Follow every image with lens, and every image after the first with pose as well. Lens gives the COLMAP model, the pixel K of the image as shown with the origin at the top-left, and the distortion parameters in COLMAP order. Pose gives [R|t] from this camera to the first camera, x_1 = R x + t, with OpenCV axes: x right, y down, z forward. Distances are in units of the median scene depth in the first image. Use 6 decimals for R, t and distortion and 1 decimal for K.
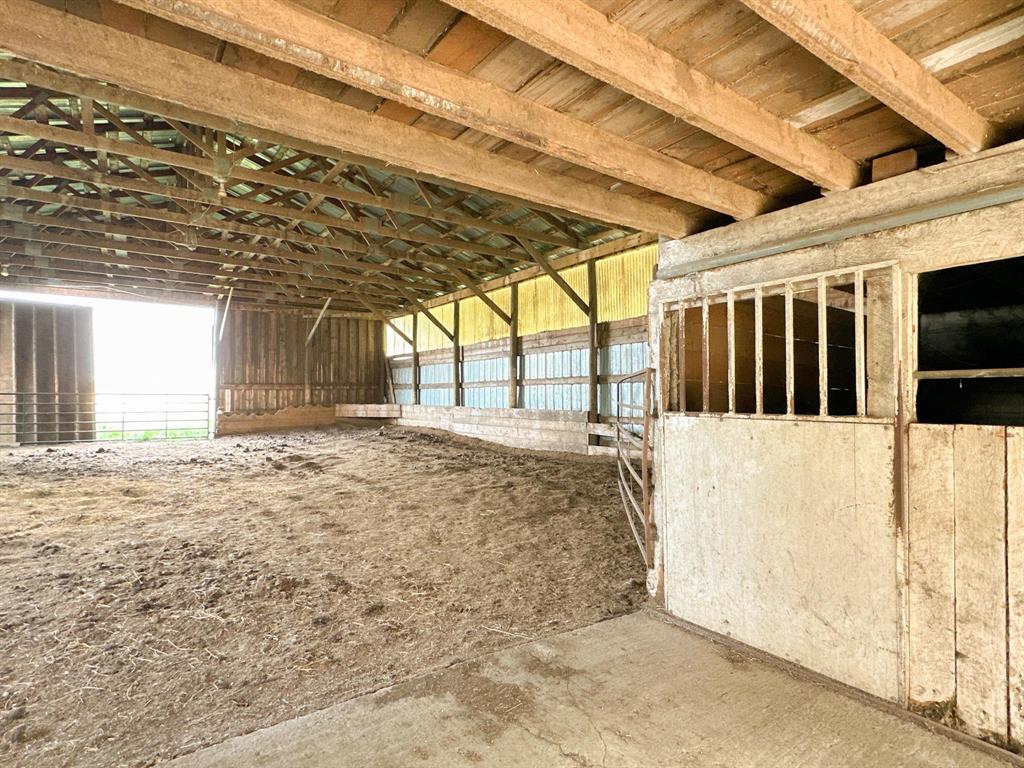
lens RADIAL K [[536.3, 0, 513.3], [0, 536.3, 386.2], [0, 0, 1]] dist [-0.001535, 0.001102]
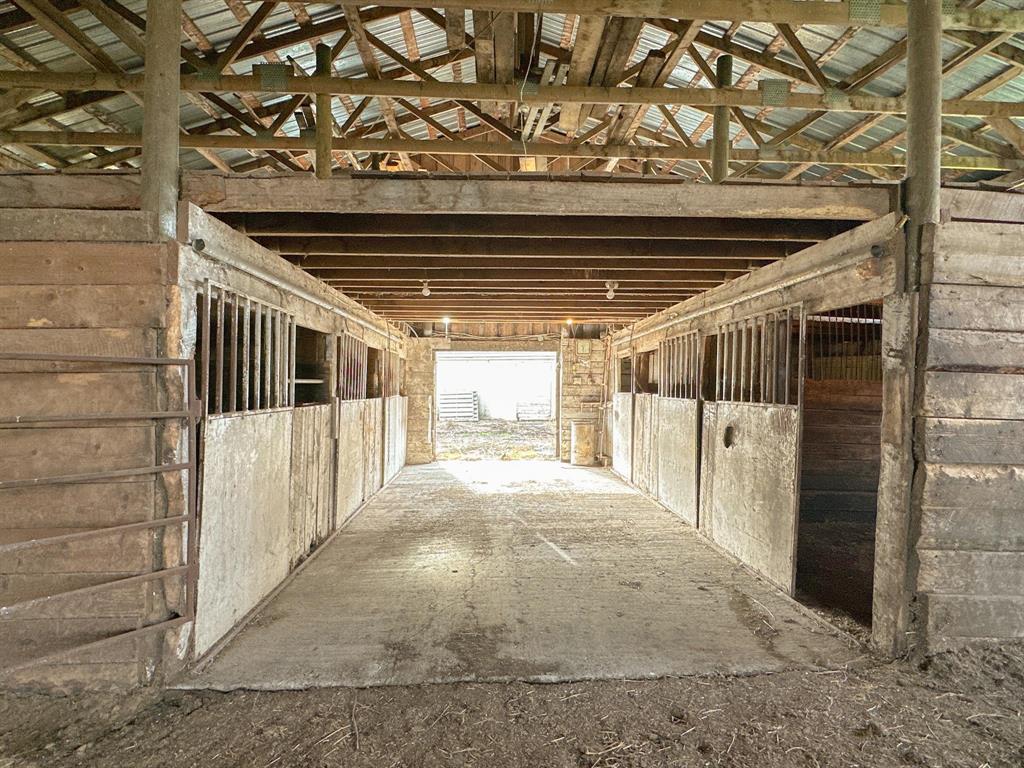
lens RADIAL K [[536.3, 0, 513.3], [0, 536.3, 386.2], [0, 0, 1]] dist [-0.001535, 0.001102]
pose [[-0.829888, -0.008320, 0.557868, -0.661606], [-0.017200, 0.999795, -0.010676, 0.003378], [-0.557665, -0.018455, -0.829861, 1.646522]]
